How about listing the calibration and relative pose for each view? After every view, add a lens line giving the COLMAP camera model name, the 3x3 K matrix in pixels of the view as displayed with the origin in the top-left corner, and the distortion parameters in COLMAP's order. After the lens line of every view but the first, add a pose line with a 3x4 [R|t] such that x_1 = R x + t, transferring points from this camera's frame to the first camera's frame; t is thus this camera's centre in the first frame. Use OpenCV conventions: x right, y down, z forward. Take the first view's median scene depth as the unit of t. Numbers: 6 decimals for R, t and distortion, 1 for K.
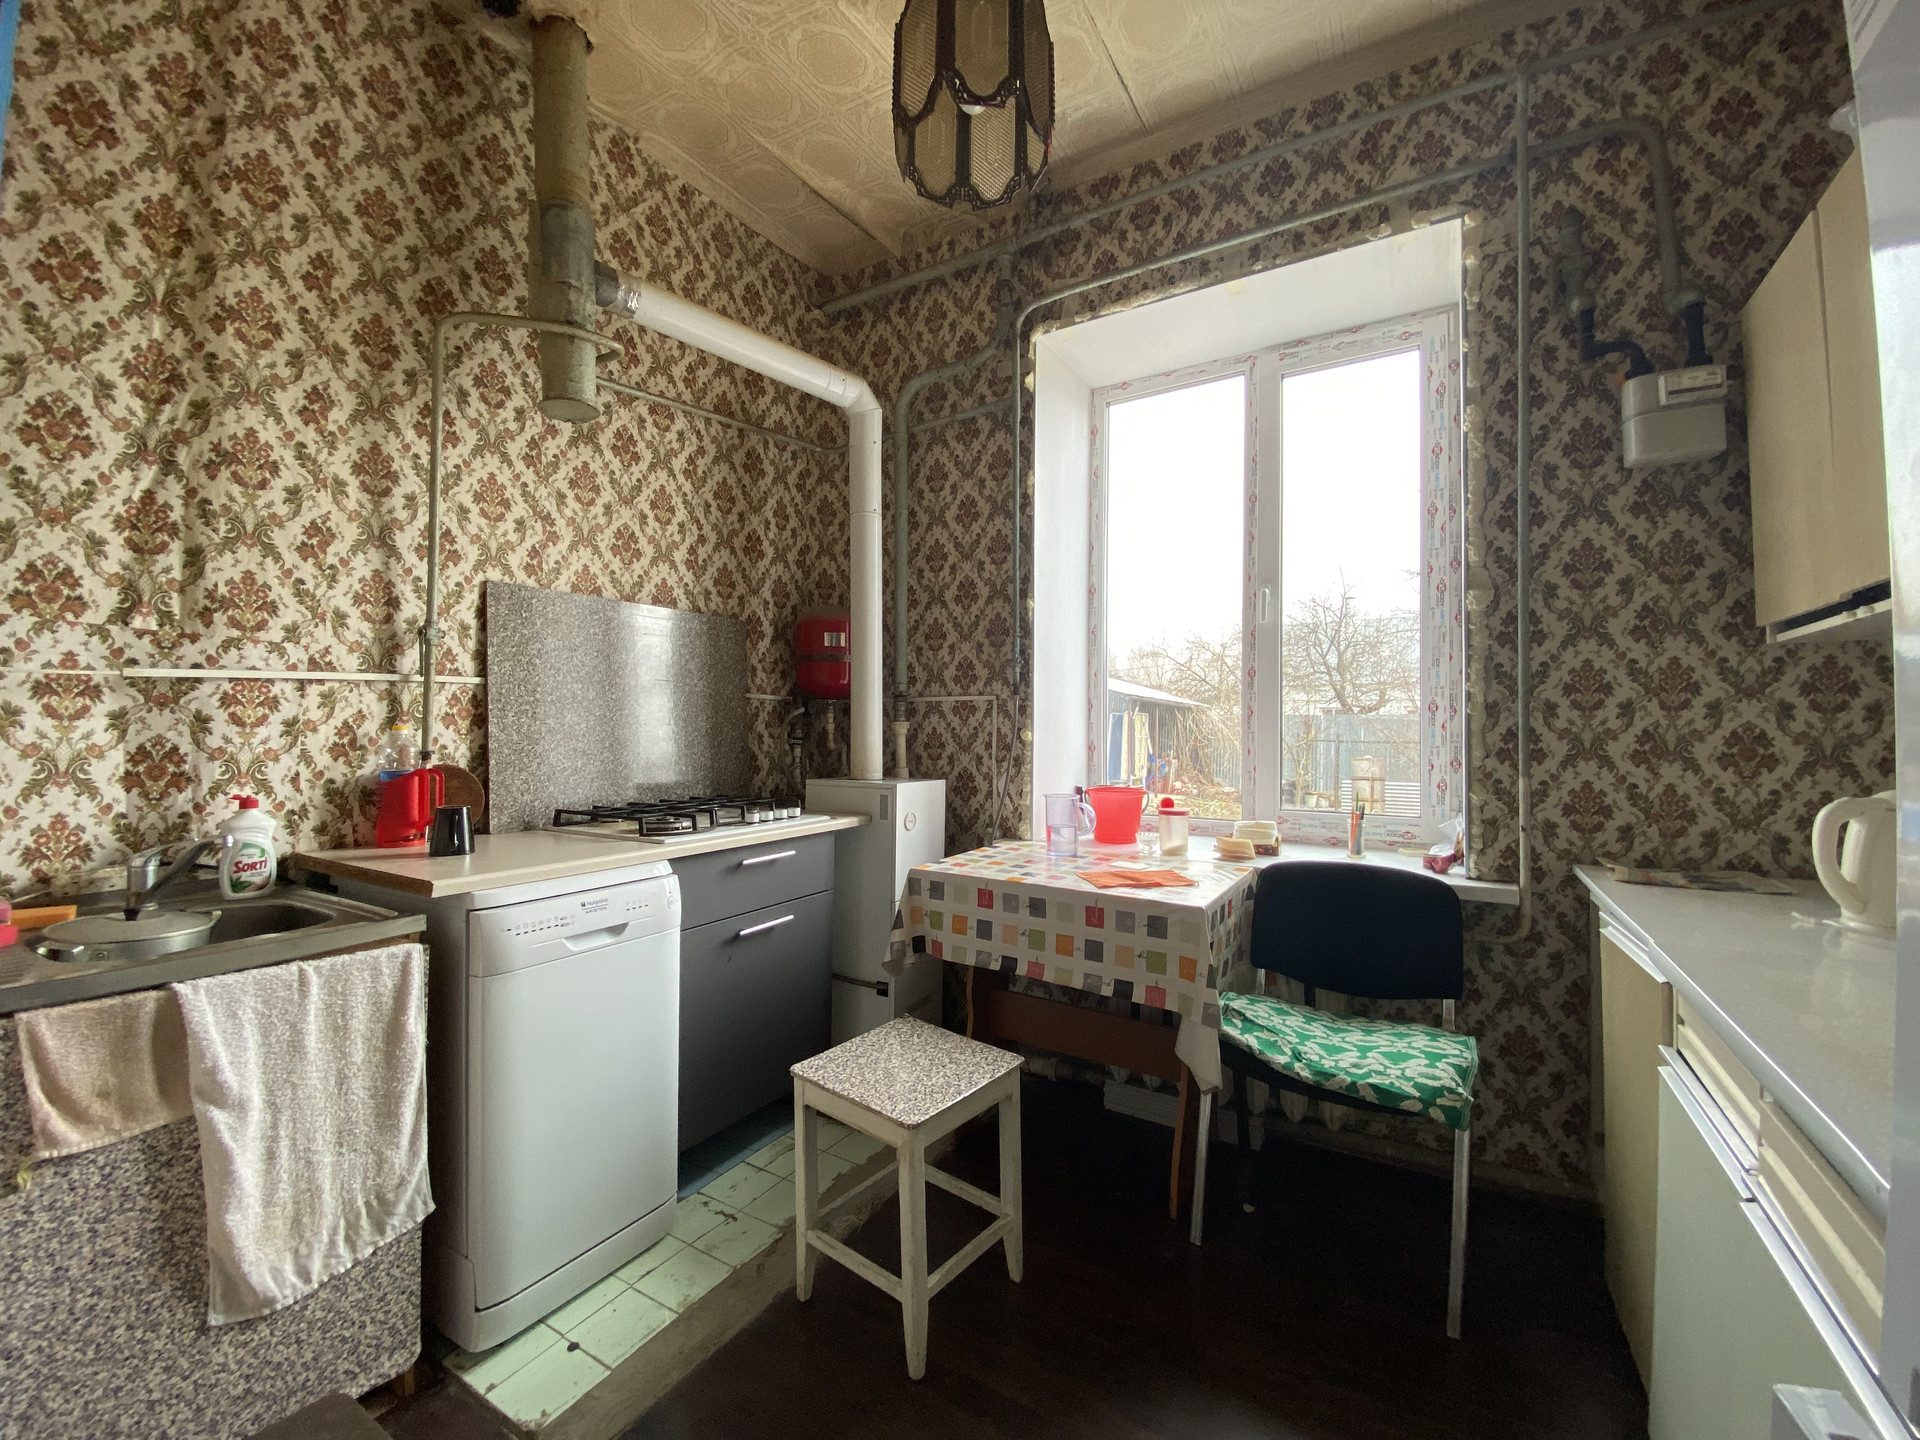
lens RADIAL K [[774.2, 0, 963.4], [0, 774.2, 727.8], [0, 0, 1]] dist [0.008989, -0.015685]
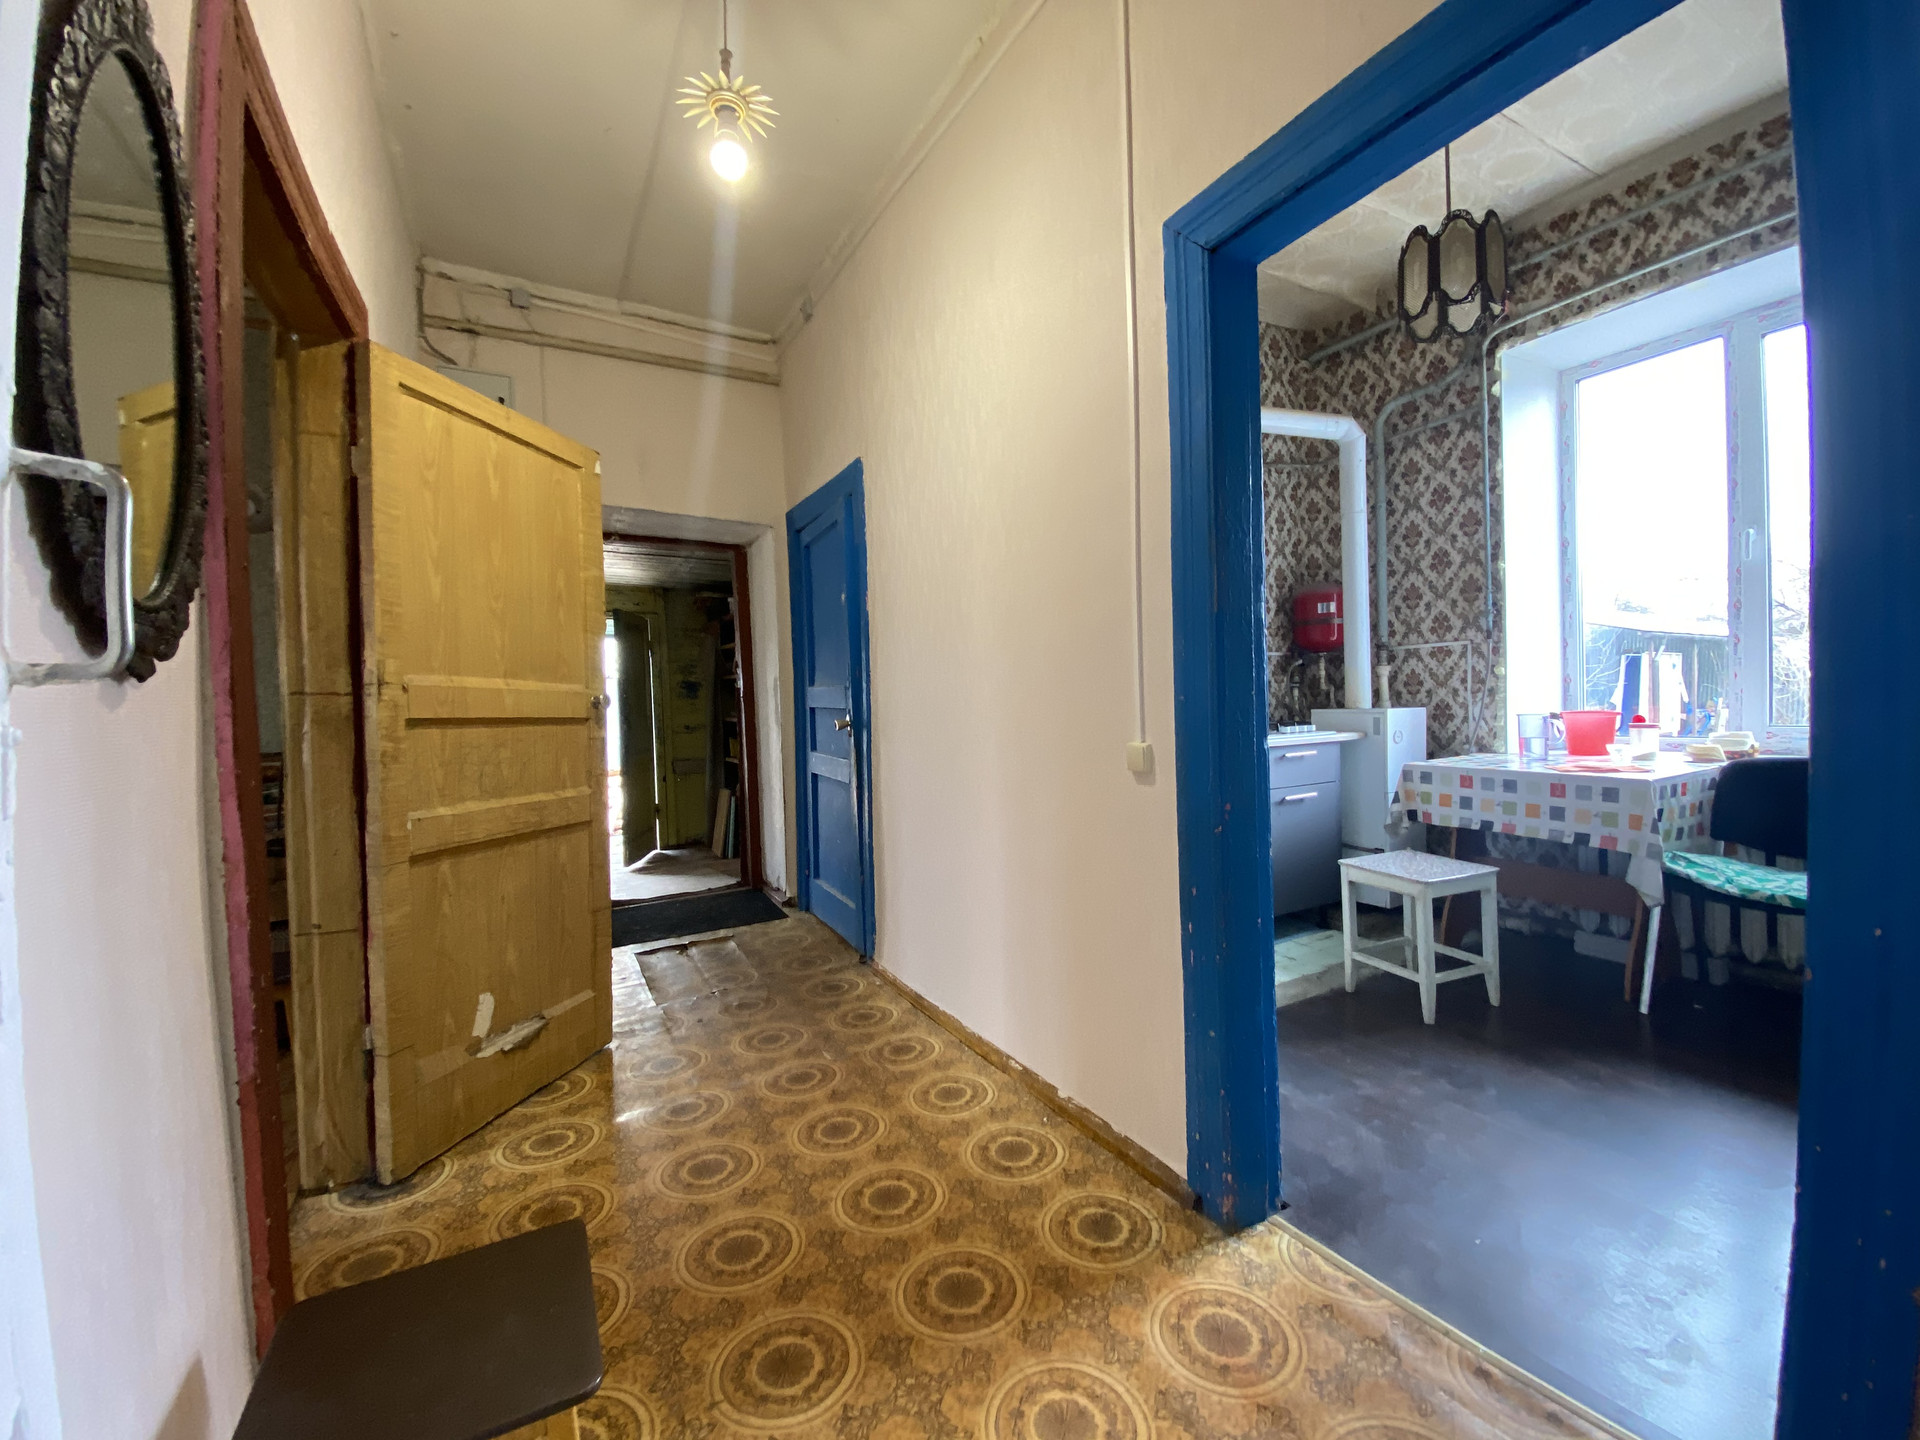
lens RADIAL K [[774.2, 0, 966.0], [0, 774.2, 723.9], [0, 0, 1]] dist [0.008989, -0.015685]
pose [[0.864584, -0.018201, -0.502159, -0.052811], [0.037797, 0.998868, 0.028871, 0.038164], [0.501065, -0.043941, 0.864293, -0.746088]]
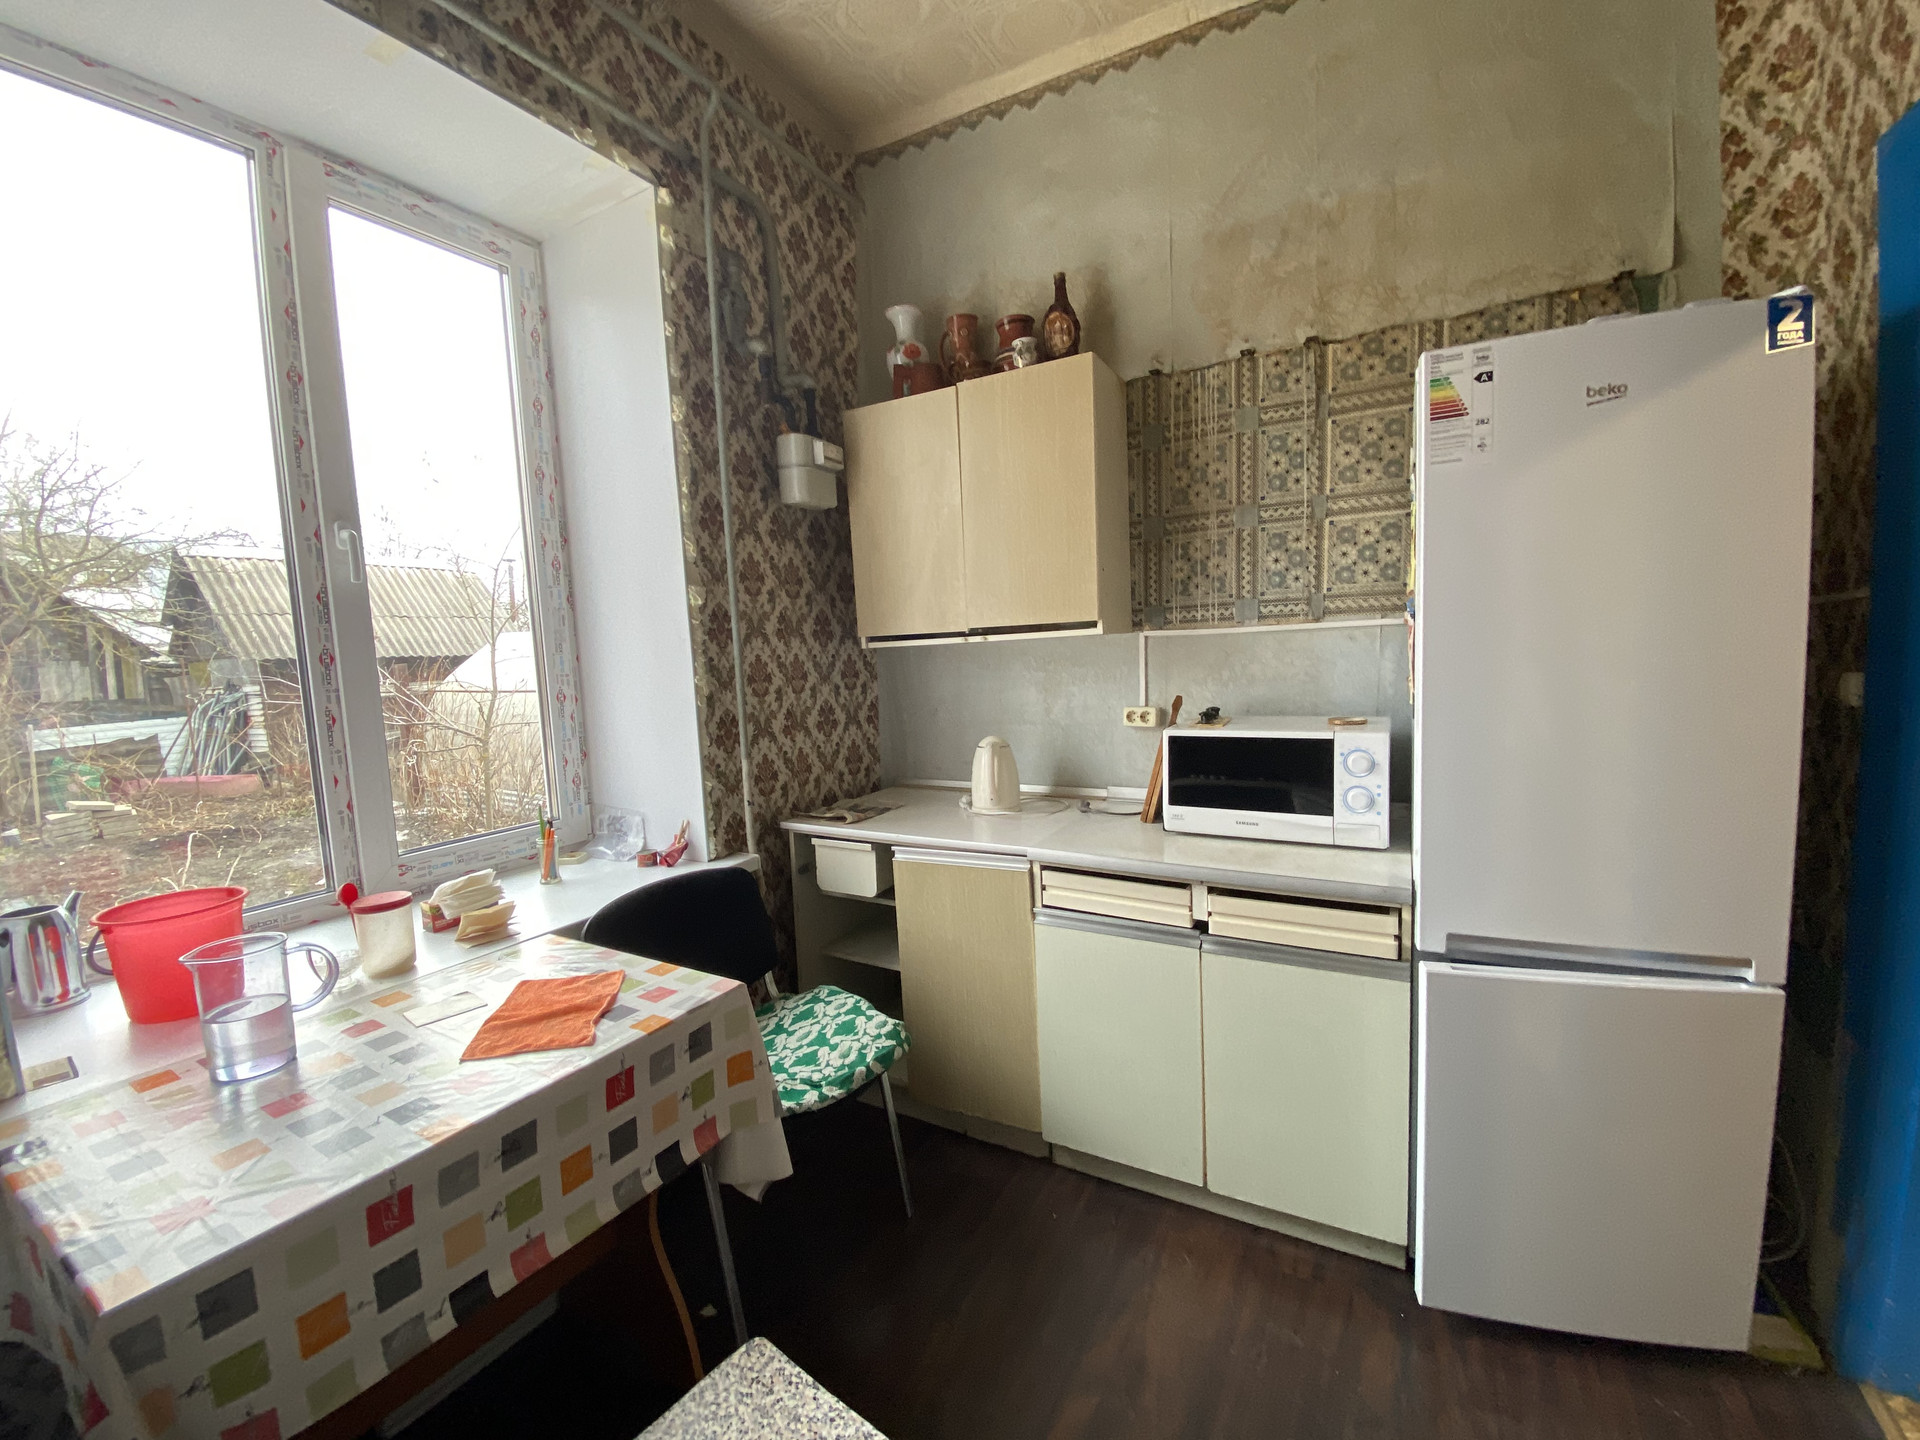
lens RADIAL K [[774.2, 0, 953.9], [0, 774.2, 729.6], [0, 0, 1]] dist [0.008989, -0.015685]
pose [[-0.031607, -0.113483, 0.993037, -0.400003], [0.035310, 0.992787, 0.114578, -0.096116], [-0.998876, 0.038686, -0.027372, 0.705580]]
